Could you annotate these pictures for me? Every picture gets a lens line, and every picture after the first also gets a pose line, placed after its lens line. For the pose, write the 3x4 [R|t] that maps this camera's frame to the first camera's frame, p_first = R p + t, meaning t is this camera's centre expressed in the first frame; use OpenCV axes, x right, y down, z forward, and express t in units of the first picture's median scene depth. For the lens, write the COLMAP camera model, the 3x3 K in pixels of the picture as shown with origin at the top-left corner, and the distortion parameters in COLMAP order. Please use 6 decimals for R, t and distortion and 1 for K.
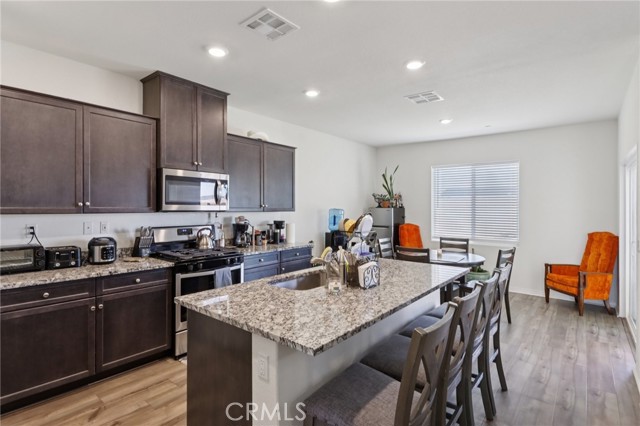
lens RADIAL K [[329.4, 0, 321.9], [0, 329.4, 185.6], [0, 0, 1]] dist [-0.000944, -0.000251]
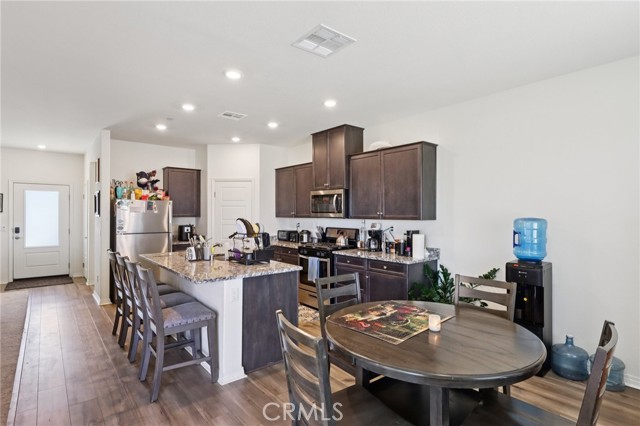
lens RADIAL K [[322.0, 0, 320.0], [0, 322.0, 213.0], [0, 0, 1]] dist [0.001382, -0.000082]
pose [[-0.185983, -0.003874, -0.982545, 0.925588], [0.058840, 0.998154, -0.015073, 0.069388], [0.980789, -0.060617, -0.185412, 1.116439]]
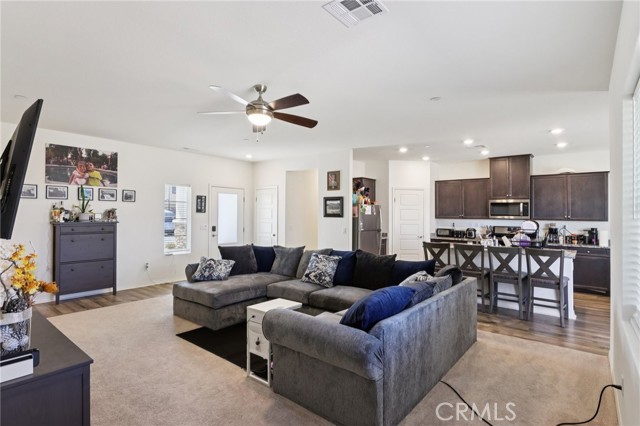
lens RADIAL K [[322.7, 0, 320.0], [0, 322.7, 213.0], [0, 0, 1]] dist [0.021705, 0.000098]
pose [[0.000225, -0.008105, -0.999967, 1.473409], [0.052335, 0.998597, -0.008082, -0.004929], [0.998630, -0.052331, 0.000649, -0.146629]]
